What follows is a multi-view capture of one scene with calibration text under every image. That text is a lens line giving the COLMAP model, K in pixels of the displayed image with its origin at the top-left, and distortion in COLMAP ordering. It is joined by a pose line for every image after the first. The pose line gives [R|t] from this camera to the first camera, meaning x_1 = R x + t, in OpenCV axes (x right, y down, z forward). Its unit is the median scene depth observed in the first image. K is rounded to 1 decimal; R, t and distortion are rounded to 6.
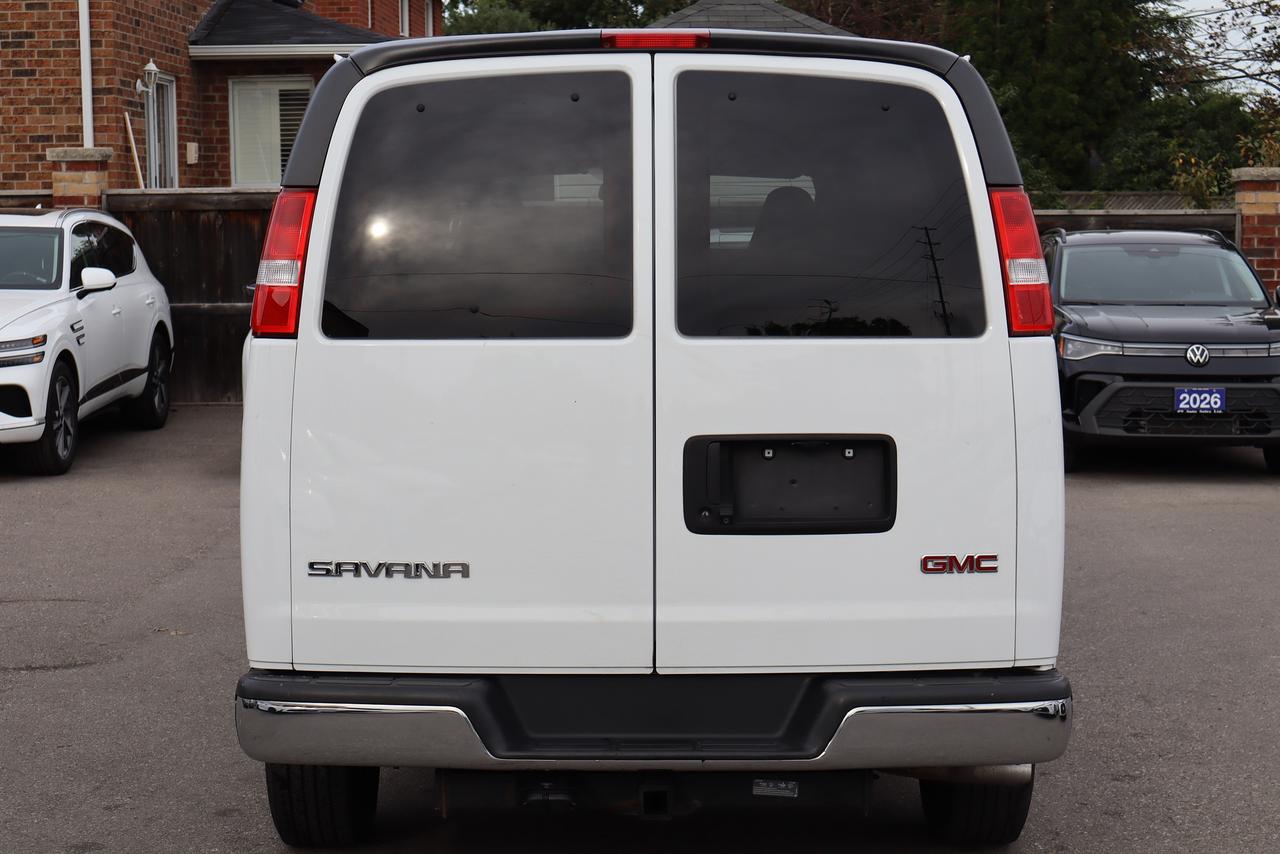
lens RADIAL K [[2443.9, 0, 675.1], [0, 2443.9, 422.8], [0, 0, 1]] dist [0.010338, 0.199466]
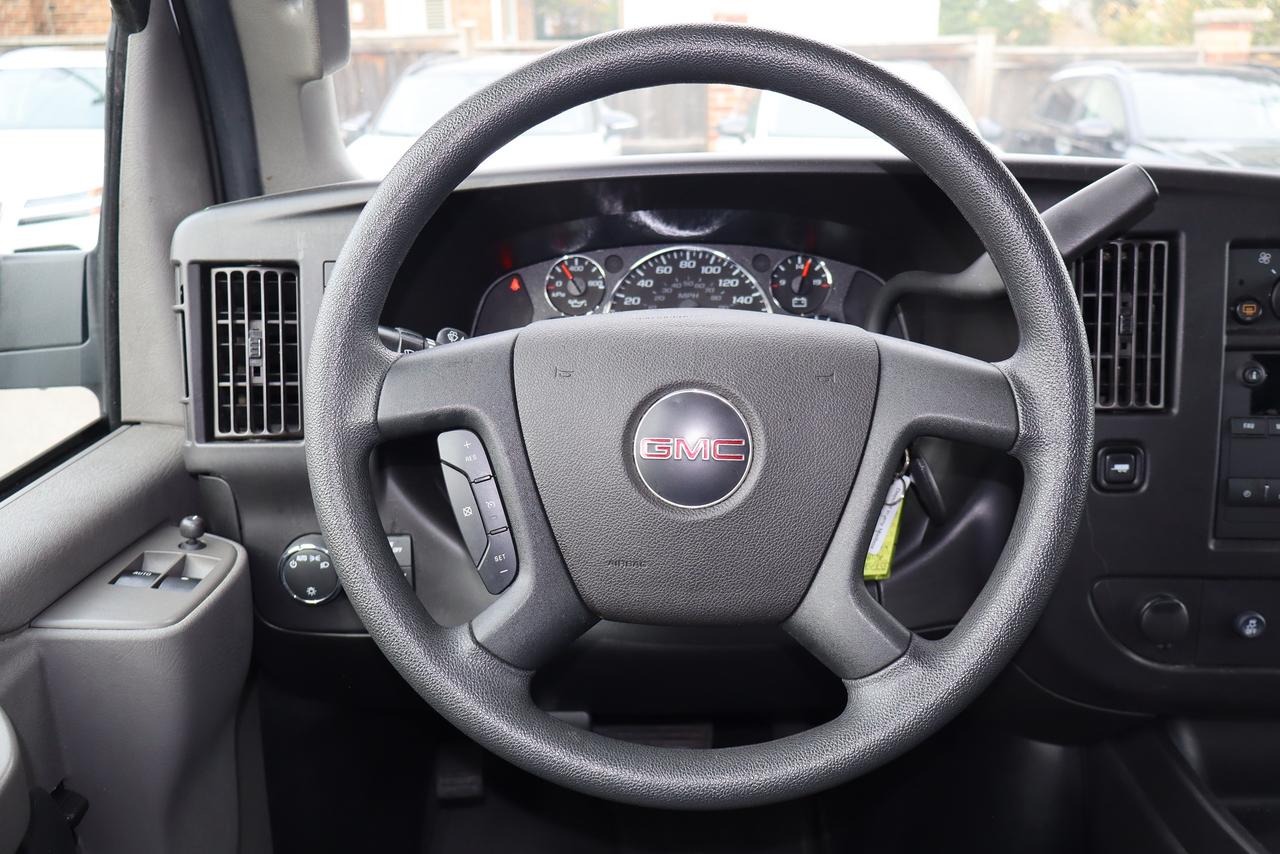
lens RADIAL K [[1039.0, 0, 640.0], [0, 1039.0, 427.0], [0, 0, 1]] dist [0.004121, -0.014140]
pose [[0.999773, 0.002186, -0.021214, -0.110486], [0.003183, 0.968294, 0.249794, -0.134641], [0.021087, -0.249805, 0.968067, 1.725133]]
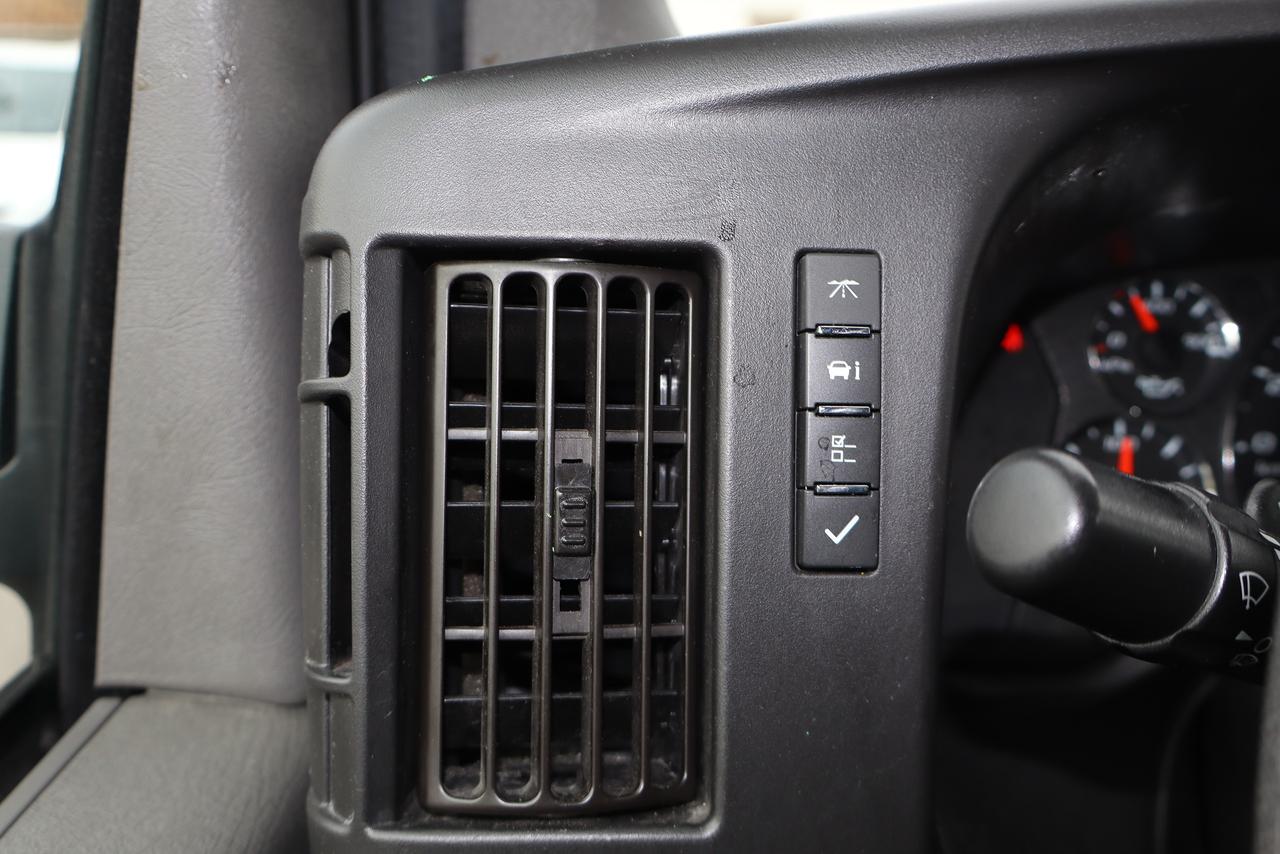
lens RADIAL K [[1247.2, 0, 640.0], [0, 1247.2, 427.0], [0, 0, 1]] dist [-0.001223, 0.000560]
pose [[0.999693, 0.021249, -0.012722, -0.142328], [-0.018646, 0.983842, 0.178066, -0.127616], [0.016300, -0.177774, 0.983936, 1.778738]]
